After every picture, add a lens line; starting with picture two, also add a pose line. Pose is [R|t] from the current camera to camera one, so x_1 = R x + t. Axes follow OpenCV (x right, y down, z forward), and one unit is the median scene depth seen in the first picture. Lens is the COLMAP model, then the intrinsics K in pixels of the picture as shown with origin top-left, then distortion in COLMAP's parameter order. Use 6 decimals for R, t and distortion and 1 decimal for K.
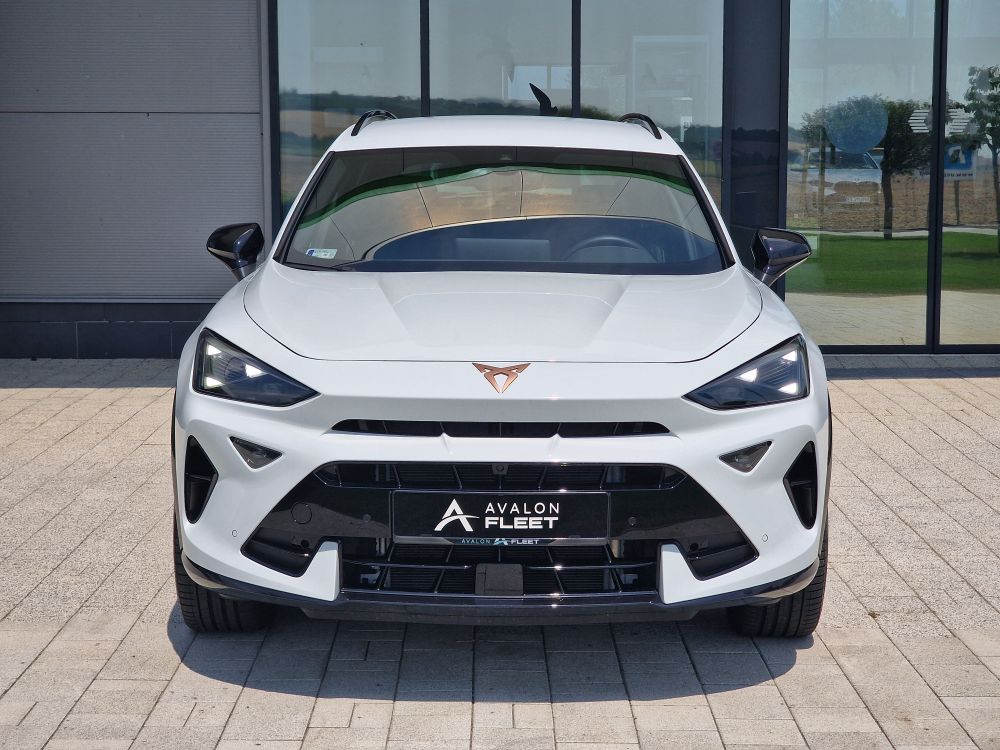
lens RADIAL K [[2034.3, 0, 500.0], [0, 2034.3, 375.0], [0, 0, 1]] dist [-0.214877, 0.528804]
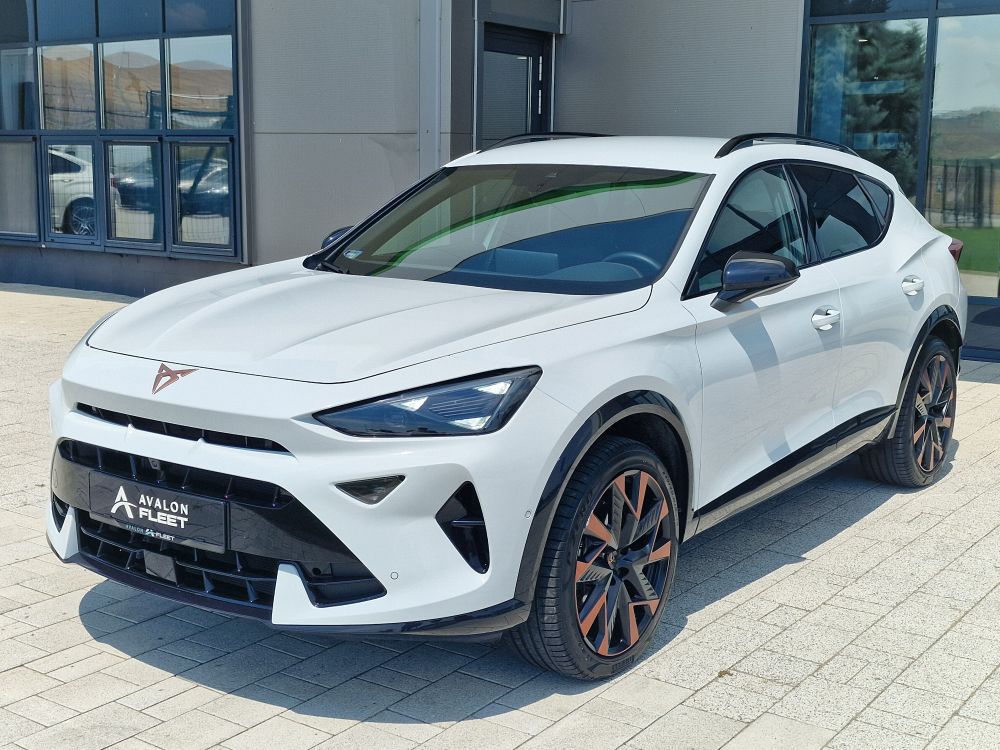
lens RADIAL K [[1291.0, 0, 500.0], [0, 1291.0, 375.0], [0, 0, 1]] dist [0.025039, 0.095010]
pose [[0.812695, 0.104107, -0.573314, 0.518777], [-0.084839, 0.994566, 0.060340, -0.054851], [0.576481, -0.000398, 0.817111, 0.547021]]
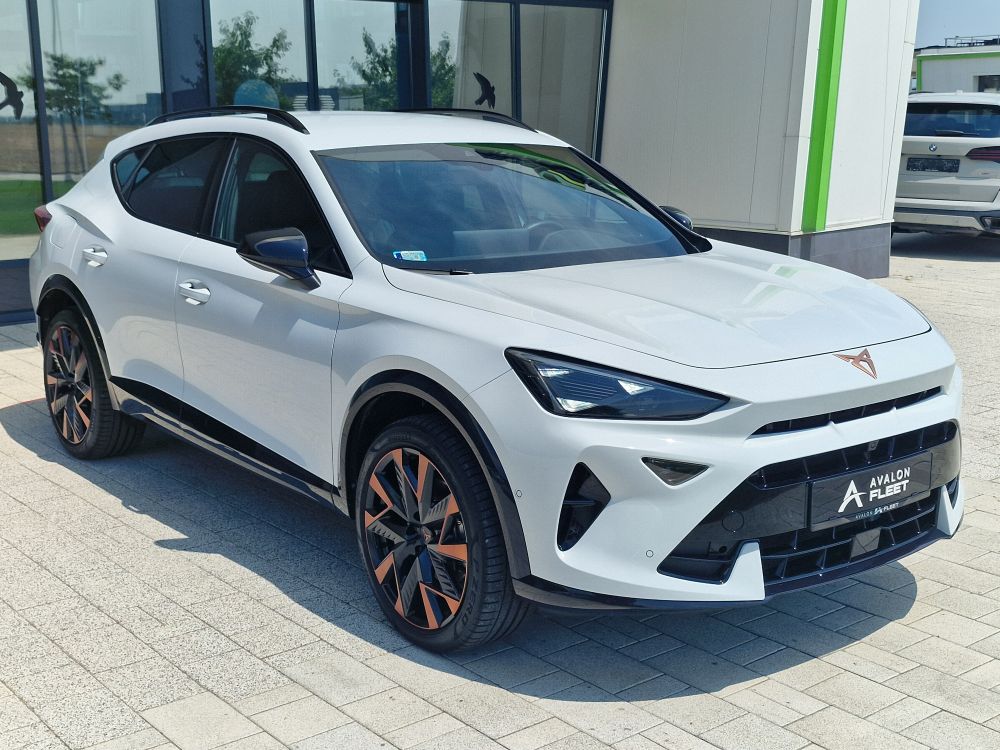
lens RADIAL K [[1291.0, 0, 500.0], [0, 1291.0, 375.0], [0, 0, 1]] dist [0.025039, 0.095010]
pose [[0.782275, -0.131344, 0.608928, -0.572053], [0.092030, 0.991160, 0.095562, -0.076428], [-0.616097, -0.018716, 0.787448, 0.565181]]
